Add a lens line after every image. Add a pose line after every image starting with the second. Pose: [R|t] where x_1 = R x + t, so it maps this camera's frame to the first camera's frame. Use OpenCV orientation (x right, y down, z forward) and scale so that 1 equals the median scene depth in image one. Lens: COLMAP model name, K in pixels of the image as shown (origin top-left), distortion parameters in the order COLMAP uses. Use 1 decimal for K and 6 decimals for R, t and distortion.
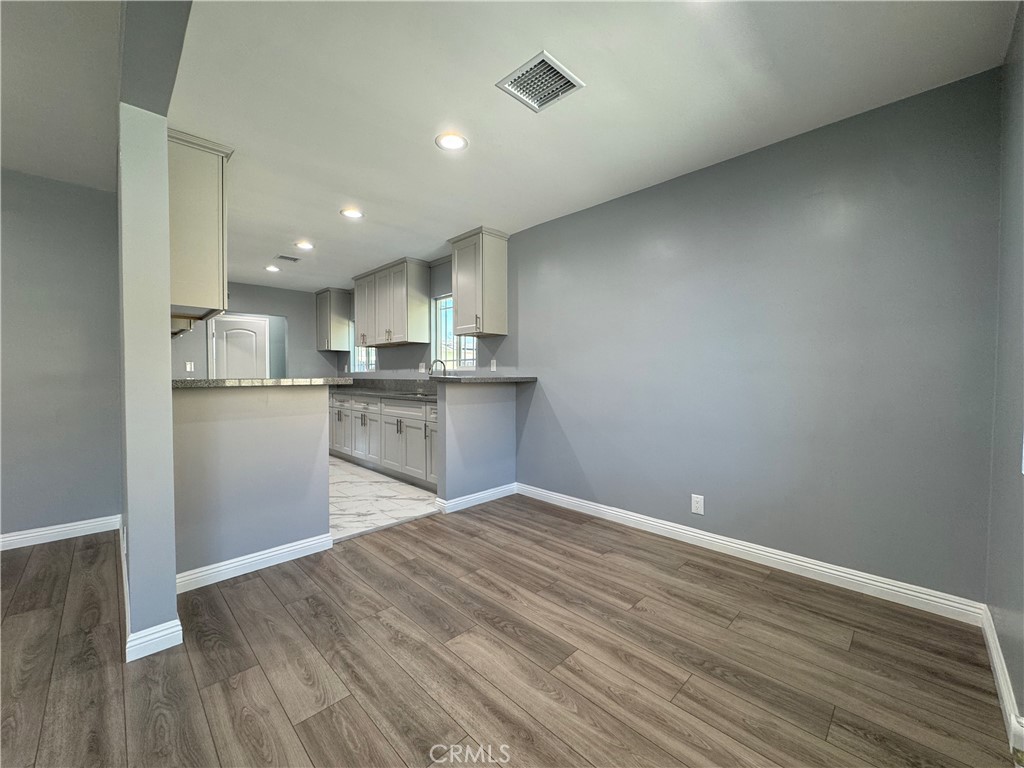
lens RADIAL K [[409.9, 0, 511.6], [0, 409.9, 384.5], [0, 0, 1]] dist [-0.002956, 0.000203]
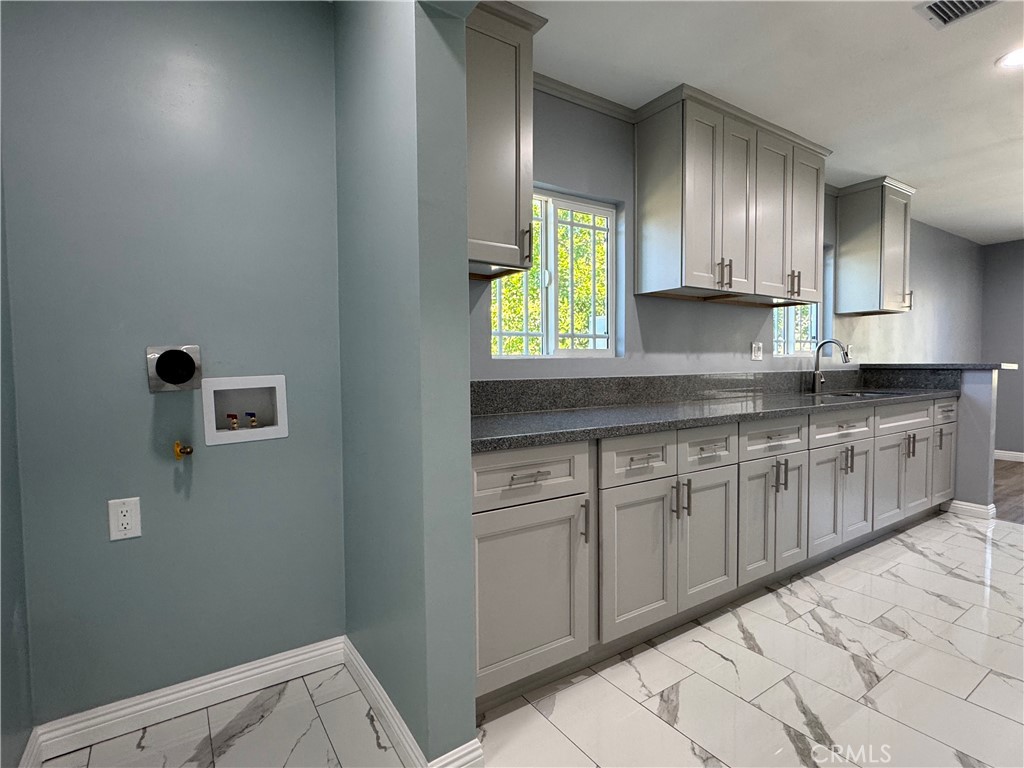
lens RADIAL K [[514.3, 0, 514.8], [0, 514.3, 385.6], [0, 0, 1]] dist [0.001103, 0.001265]
pose [[0.184155, -0.044030, 0.981910, -1.233587], [0.031347, 0.998751, 0.038906, -0.040765], [-0.982397, 0.023615, 0.185306, 1.551459]]
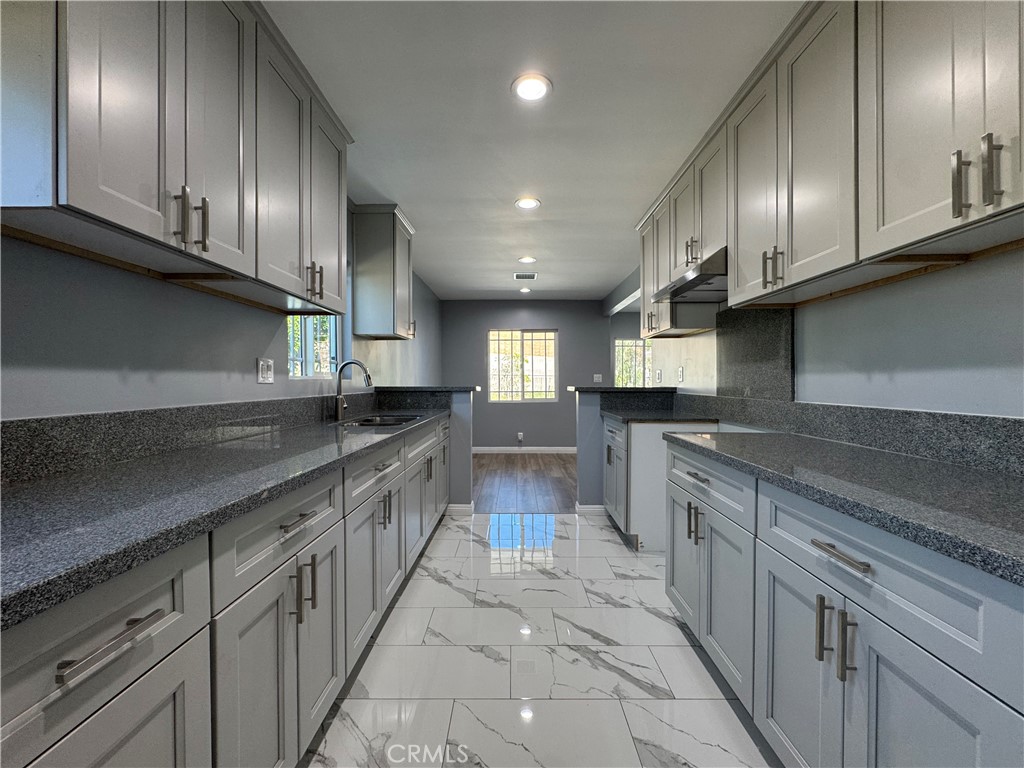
lens RADIAL K [[409.9, 0, 511.6], [0, 409.9, 384.5], [0, 0, 1]] dist [-0.002956, 0.000203]
pose [[-0.700769, -0.005418, 0.713368, -0.868222], [0.017502, 0.999540, 0.024784, -0.042794], [-0.713174, 0.029853, -0.700351, 1.445067]]
